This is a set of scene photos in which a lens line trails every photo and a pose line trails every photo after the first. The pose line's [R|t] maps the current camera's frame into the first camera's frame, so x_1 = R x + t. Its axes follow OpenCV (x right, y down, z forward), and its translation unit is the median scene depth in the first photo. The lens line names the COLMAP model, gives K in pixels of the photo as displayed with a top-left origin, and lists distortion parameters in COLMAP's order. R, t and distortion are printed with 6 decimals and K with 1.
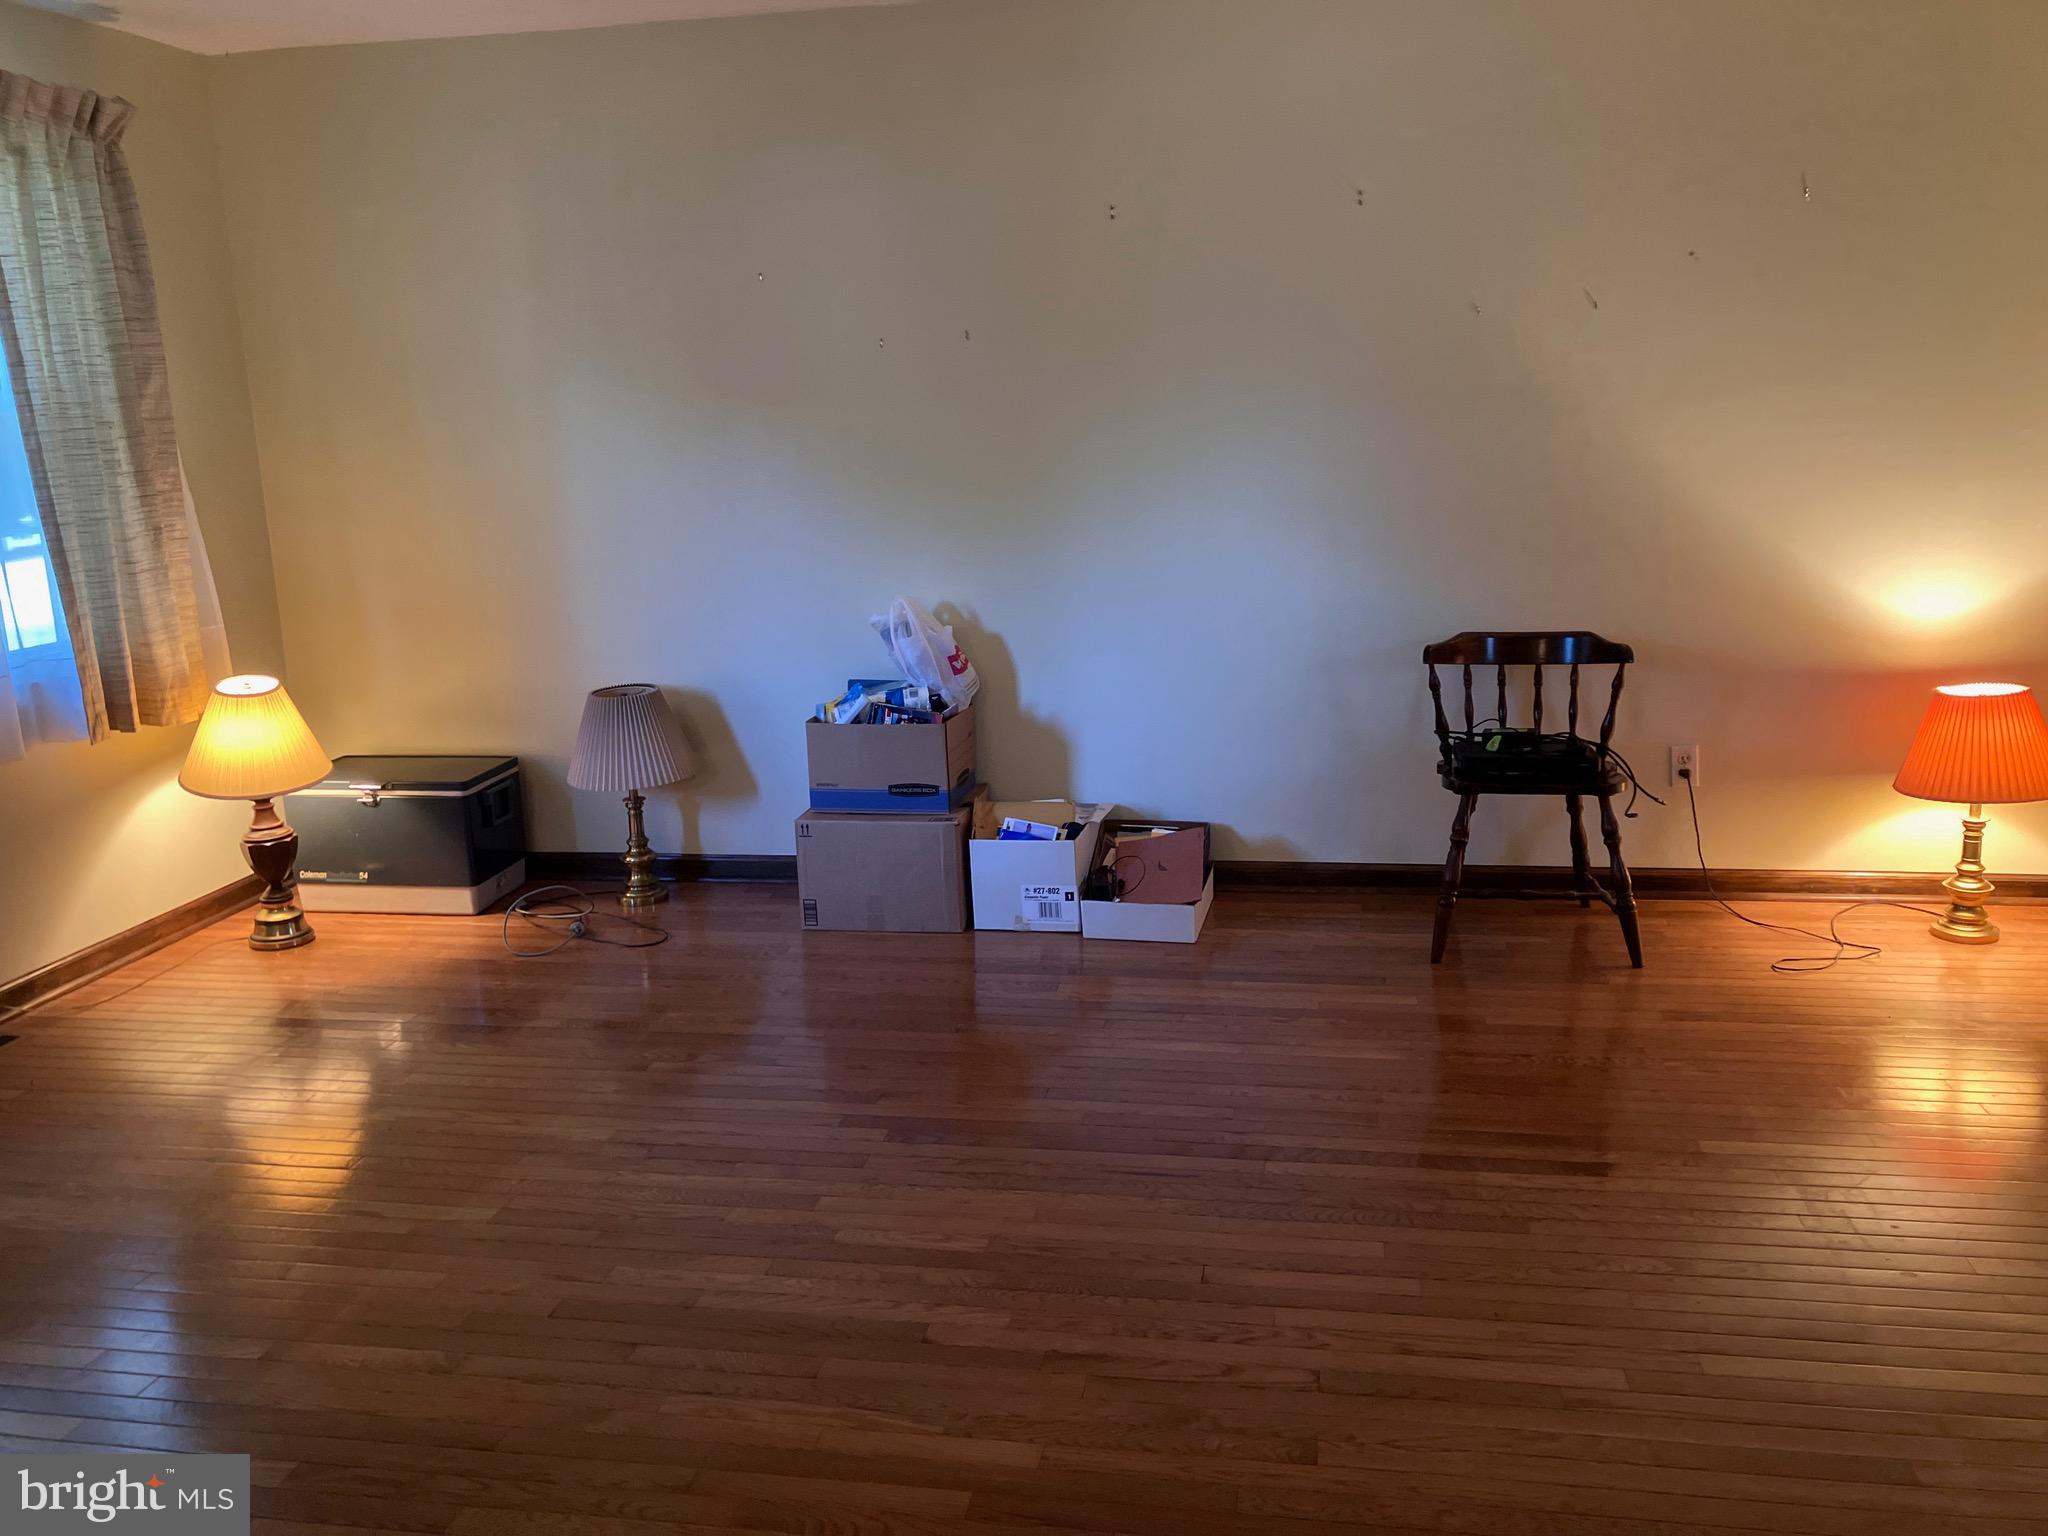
lens RADIAL K [[1684.0, 0, 1017.8], [0, 1684.0, 821.1], [0, 0, 1]] dist [0.001375, -0.015062]
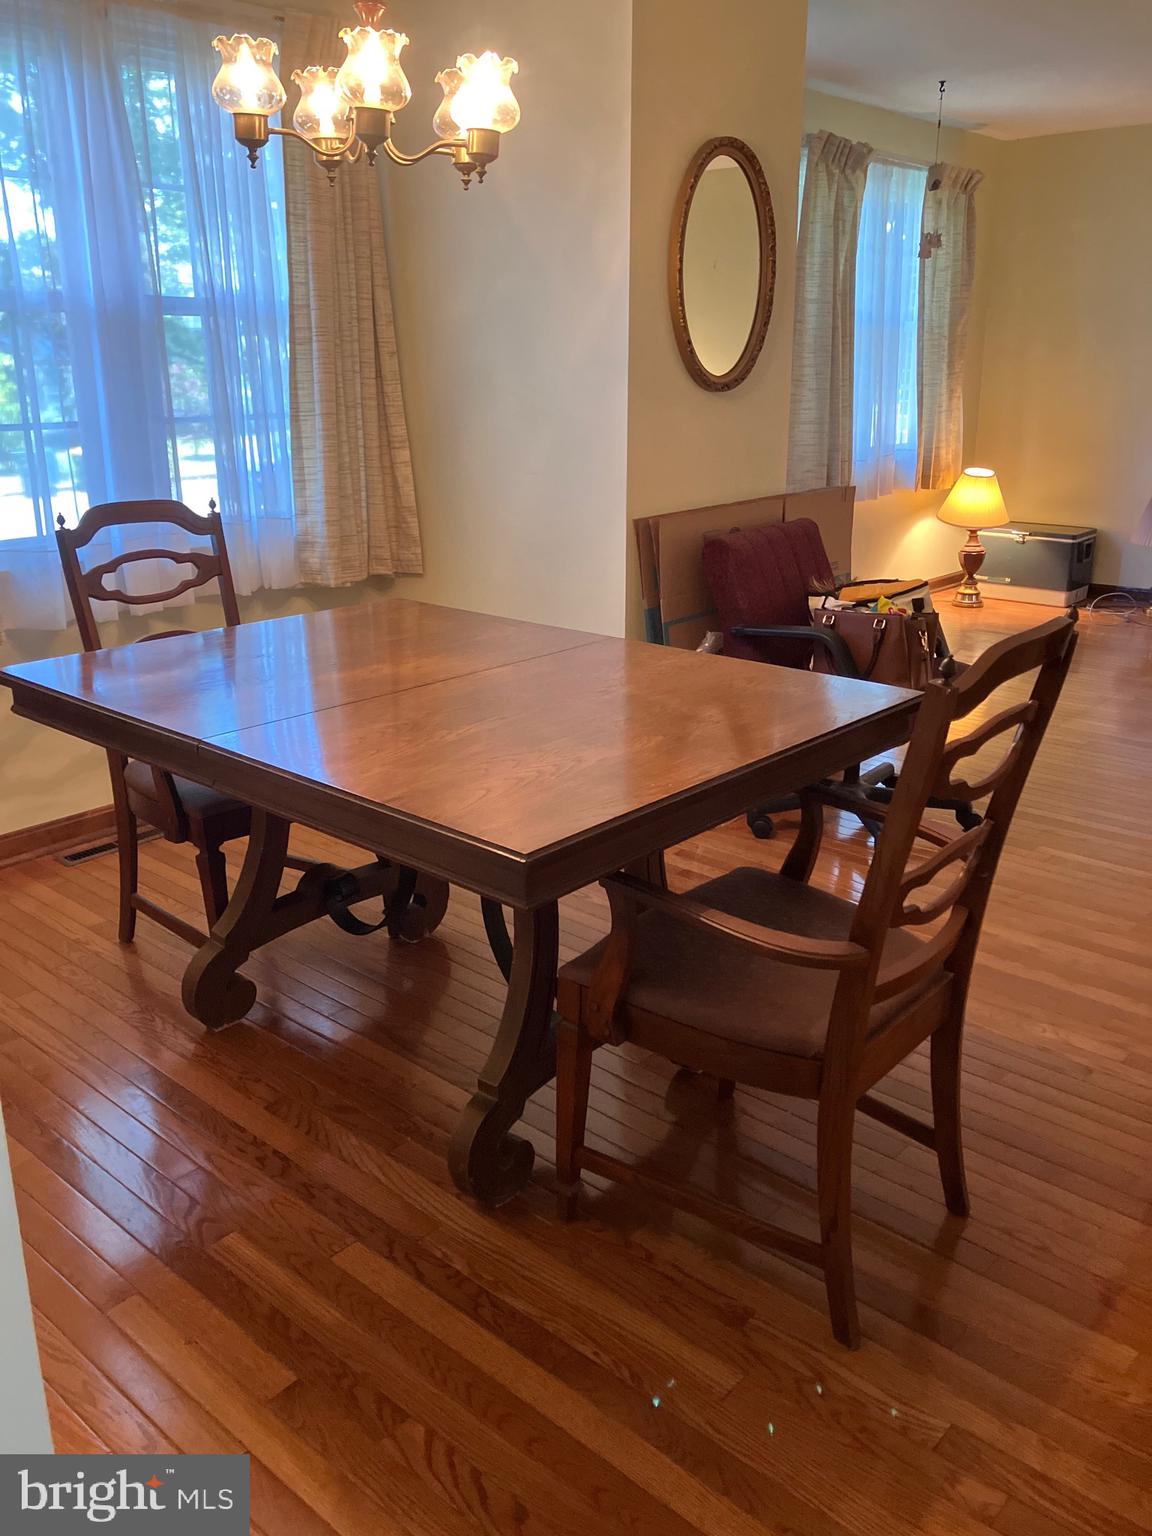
lens RADIAL K [[1263.0, 0, 576.0], [0, 1263.0, 768.0], [0, 0, 1]] dist [0.001375, -0.015062]
pose [[0.853166, 0.184067, -0.488086, -0.069508], [-0.140419, 0.982176, 0.124949, 0.142036], [0.502385, -0.038065, 0.863806, -0.542822]]
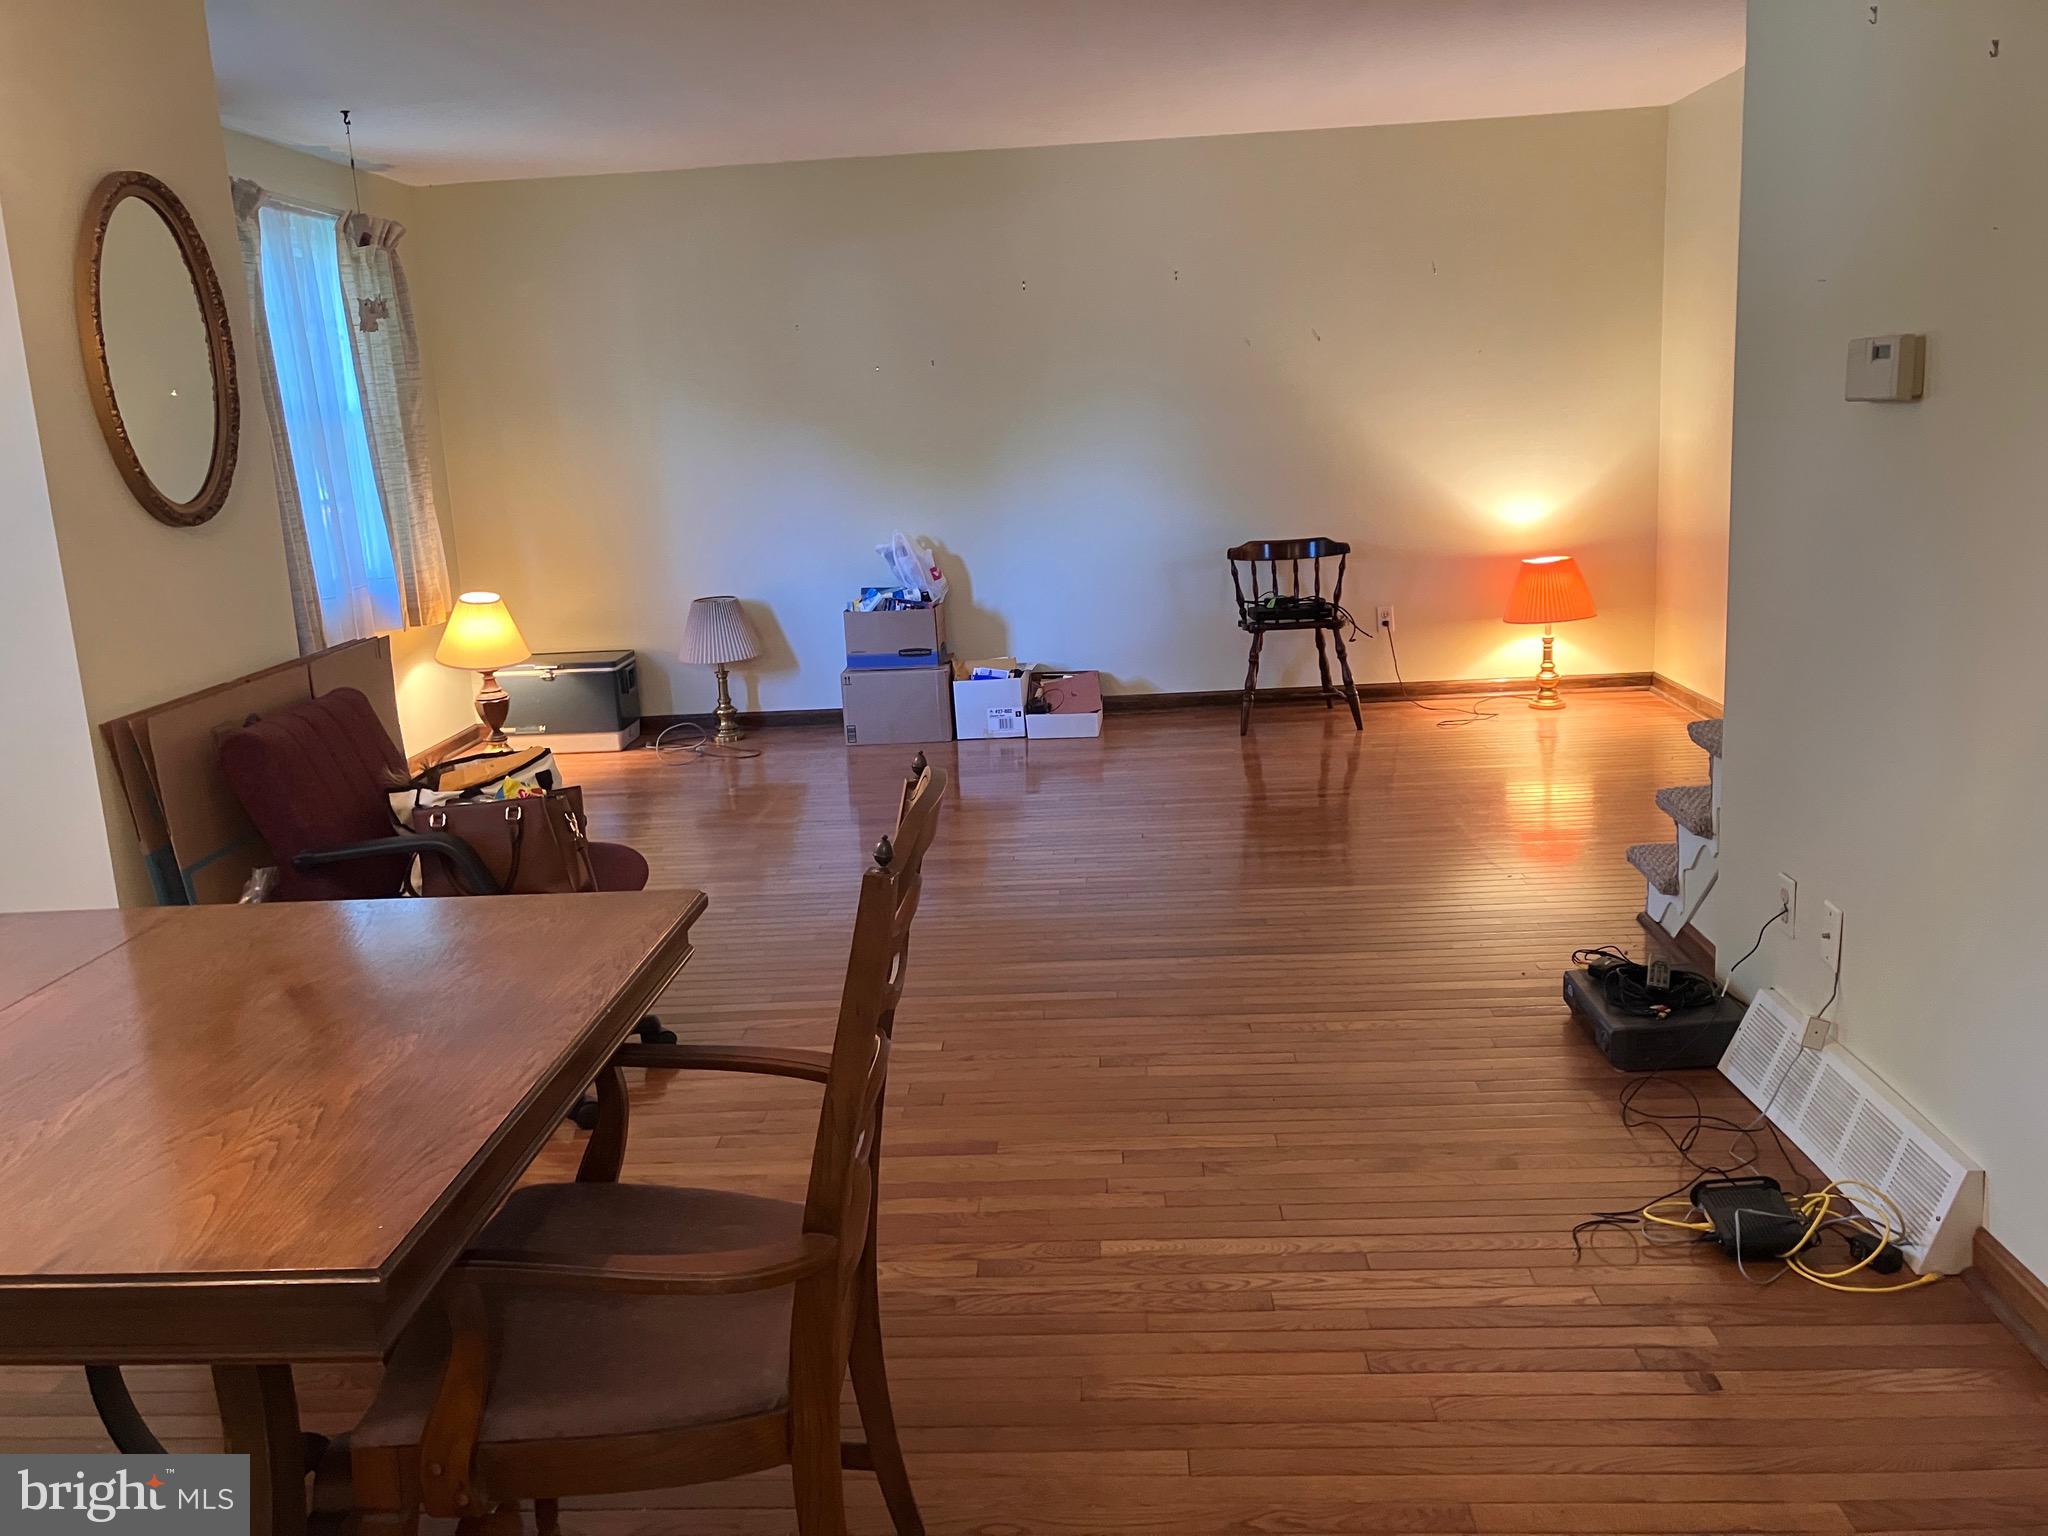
lens RADIAL K [[1658.5, 0, 1024.0], [0, 1658.5, 768.0], [0, 0, 1]] dist [0.053834, -0.119268]
pose [[0.990861, -0.046332, 0.126679, -0.164593], [0.050025, 0.998406, -0.026121, 0.136865], [-0.125267, 0.032220, 0.991600, -0.556511]]
